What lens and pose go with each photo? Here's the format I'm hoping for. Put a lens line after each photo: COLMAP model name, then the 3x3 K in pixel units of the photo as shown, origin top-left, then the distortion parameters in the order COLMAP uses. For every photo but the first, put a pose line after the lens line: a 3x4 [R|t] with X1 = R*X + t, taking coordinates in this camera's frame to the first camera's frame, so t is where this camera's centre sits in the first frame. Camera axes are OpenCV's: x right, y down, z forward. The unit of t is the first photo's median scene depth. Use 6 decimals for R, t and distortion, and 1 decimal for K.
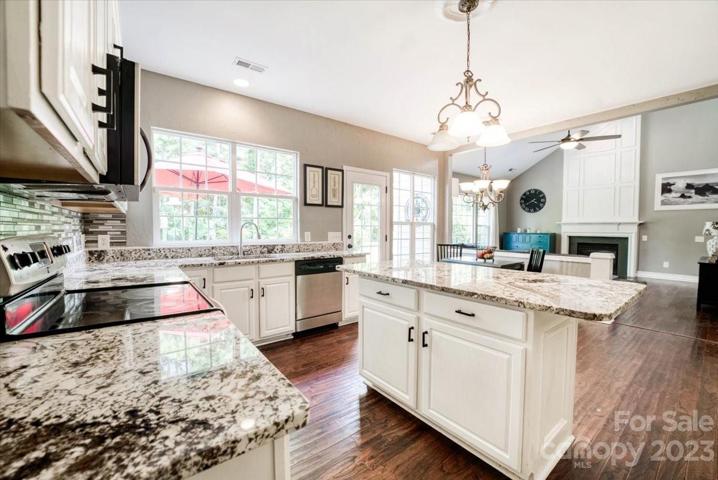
lens RADIAL K [[297.4, 0, 359.0], [0, 297.4, 240.0], [0, 0, 1]] dist [-0.012491, 0.000159]
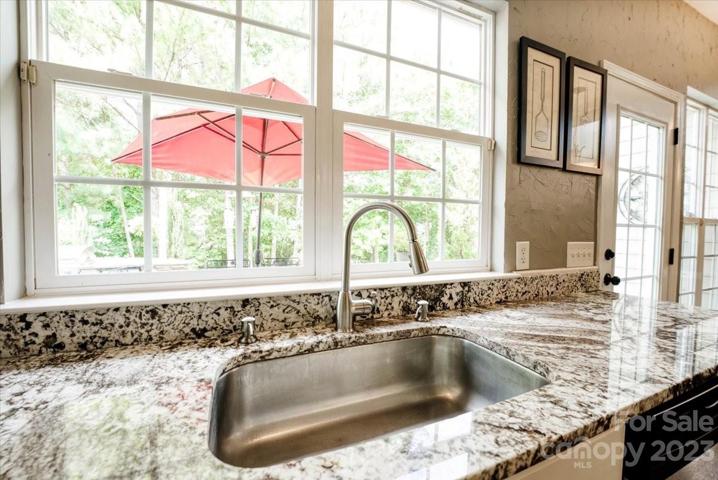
lens RADIAL K [[297.4, 0, 359.0], [0, 297.4, 240.0], [0, 0, 1]] dist [-0.012491, 0.000159]
pose [[0.966669, 0.011161, -0.255785, -0.262490], [-0.014699, 0.999821, -0.011925, -0.021962], [0.255606, 0.015288, 0.966660, 0.612560]]
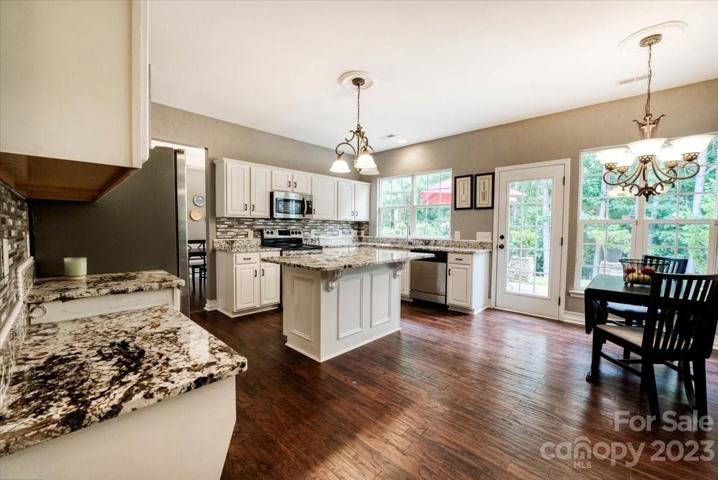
lens RADIAL K [[297.4, 0, 359.0], [0, 297.4, 240.0], [0, 0, 1]] dist [-0.012491, 0.000159]
pose [[0.123658, 0.034977, -0.991708, 0.974151], [-0.051479, 0.998259, 0.028789, -0.005833], [0.990989, 0.047492, 0.125244, 0.438598]]
